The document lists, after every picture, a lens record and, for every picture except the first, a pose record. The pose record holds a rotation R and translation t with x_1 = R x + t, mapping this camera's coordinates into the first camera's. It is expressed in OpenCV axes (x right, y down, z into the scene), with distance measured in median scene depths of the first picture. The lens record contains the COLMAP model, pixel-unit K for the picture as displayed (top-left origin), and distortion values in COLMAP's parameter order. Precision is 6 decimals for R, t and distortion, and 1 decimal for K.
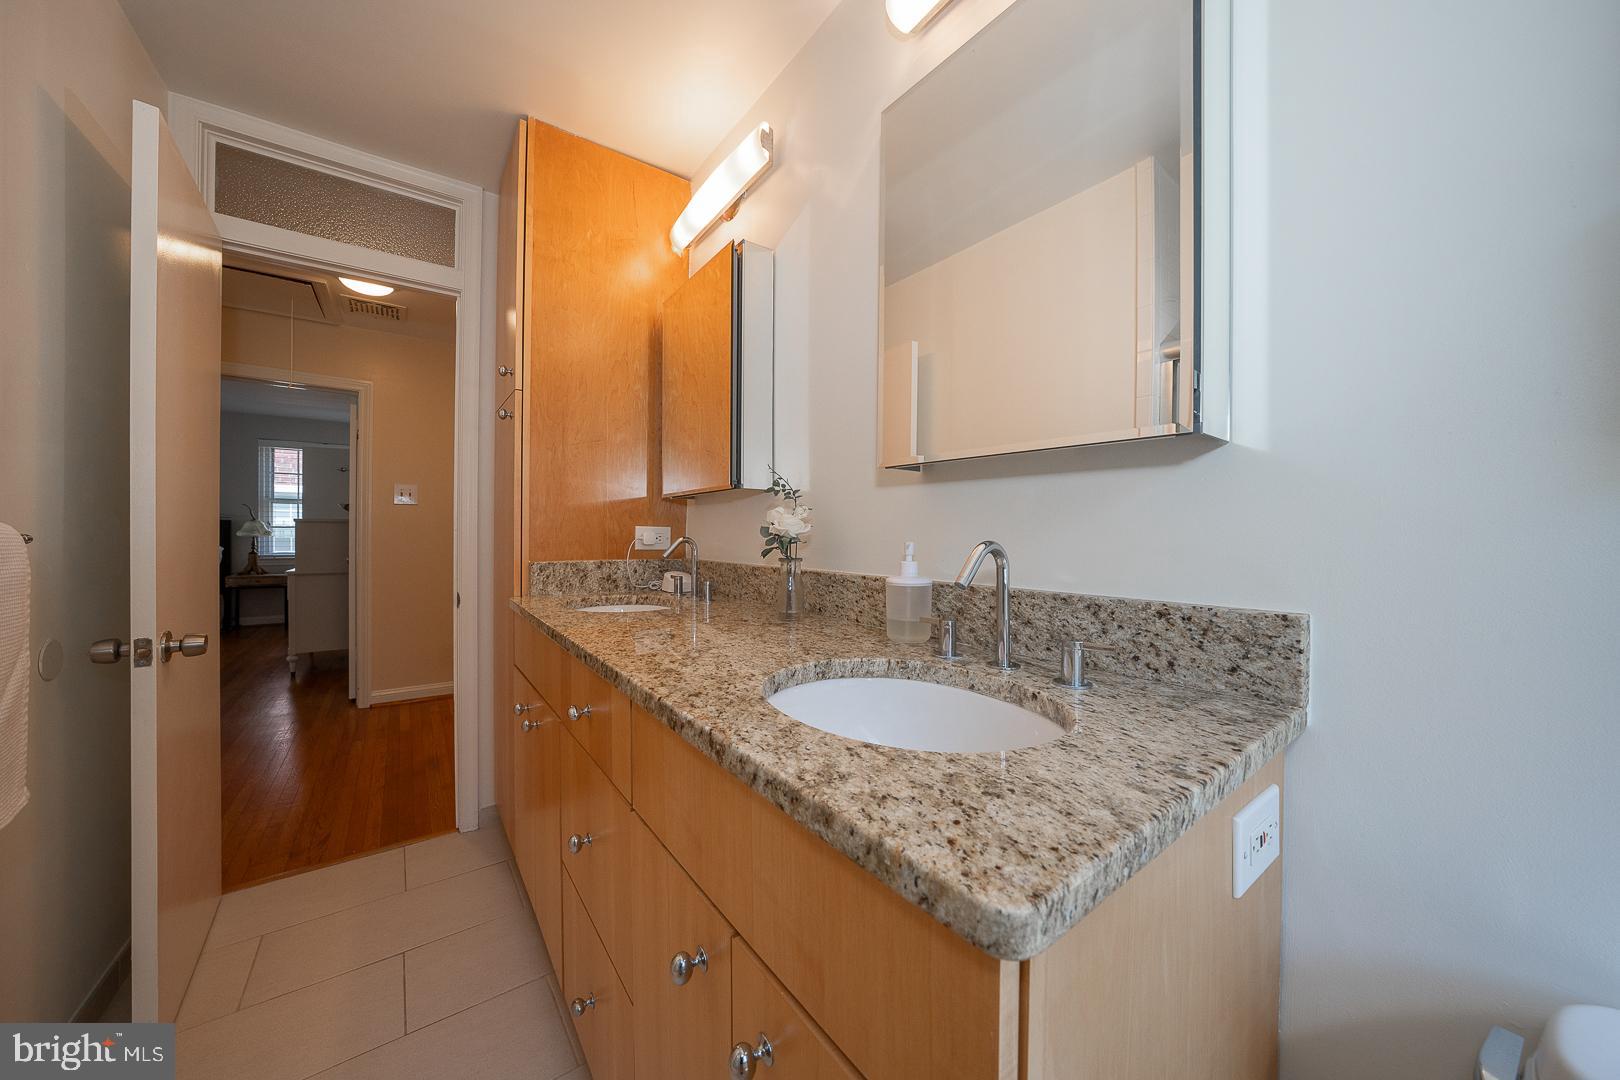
lens RADIAL K [[562.6, 0, 811.2], [0, 562.6, 531.1], [0, 0, 1]] dist [-0.019185, 0.002681]
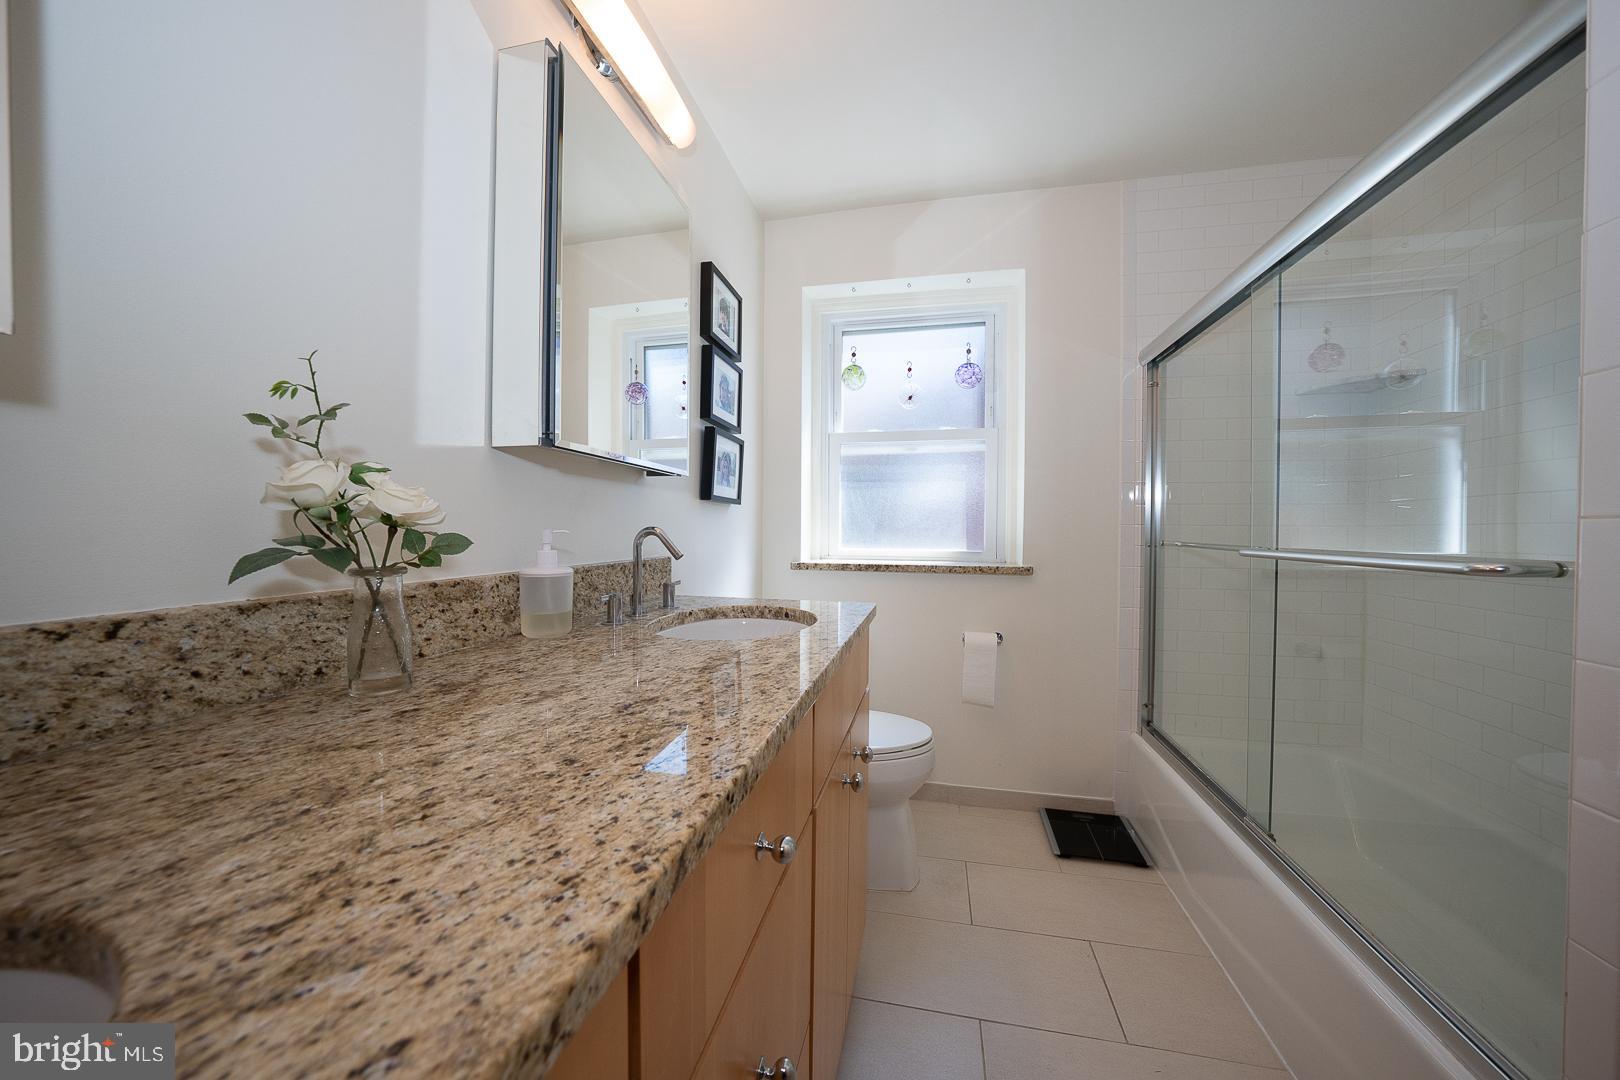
lens RADIAL K [[562.6, 0, 812.0], [0, 562.6, 535.0], [0, 0, 1]] dist [-0.019185, 0.002681]
pose [[-0.660737, -0.008639, 0.750568, -0.840307], [0.001032, 0.999922, 0.012418, 0.018029], [-0.750617, 0.008980, -0.660677, 1.323215]]
